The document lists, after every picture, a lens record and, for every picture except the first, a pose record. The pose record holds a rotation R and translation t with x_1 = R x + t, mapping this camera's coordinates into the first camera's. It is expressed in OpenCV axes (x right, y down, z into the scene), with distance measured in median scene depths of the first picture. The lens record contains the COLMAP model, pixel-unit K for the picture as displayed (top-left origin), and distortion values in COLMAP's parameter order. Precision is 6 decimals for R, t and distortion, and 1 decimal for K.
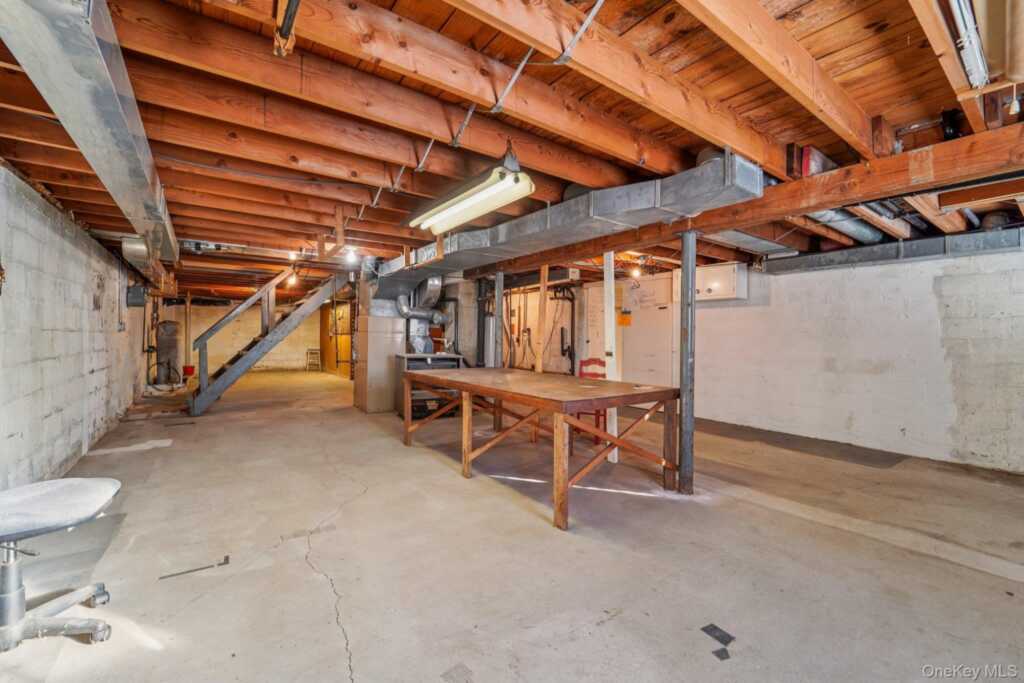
lens RADIAL K [[420.6, 0, 509.5], [0, 420.6, 340.4], [0, 0, 1]] dist [-0.019933, -0.002355]
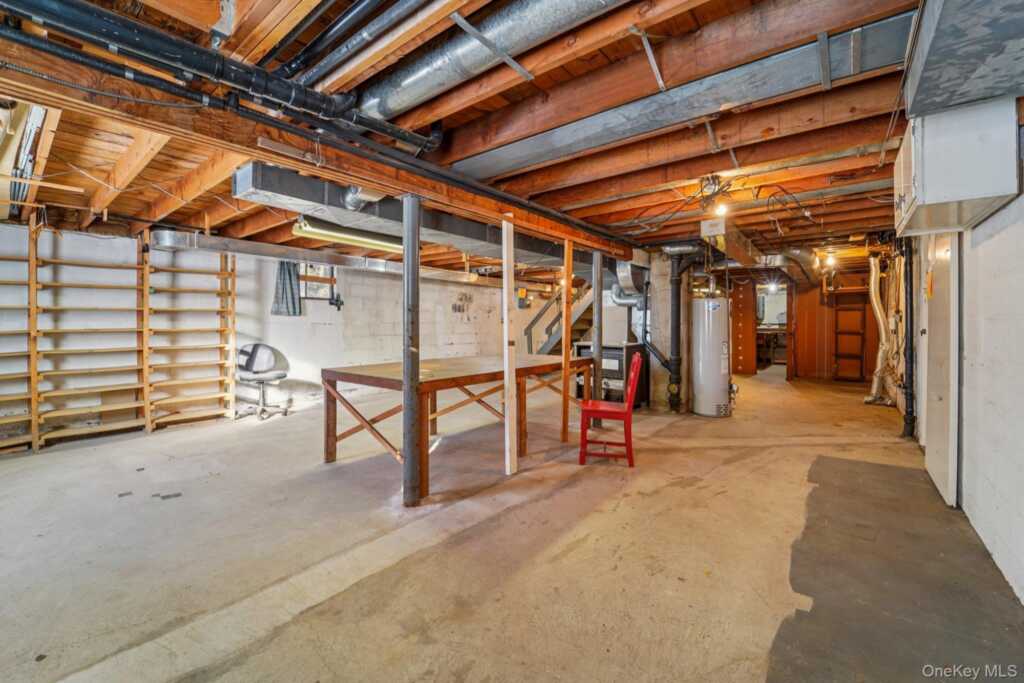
lens RADIAL K [[420.6, 0, 507.8], [0, 420.6, 332.7], [0, 0, 1]] dist [-0.019933, -0.002355]
pose [[0.273466, 0.008247, -0.961846, 1.489480], [-0.005768, 0.999959, 0.006934, 0.010163], [0.961864, 0.003651, 0.273502, 1.104834]]
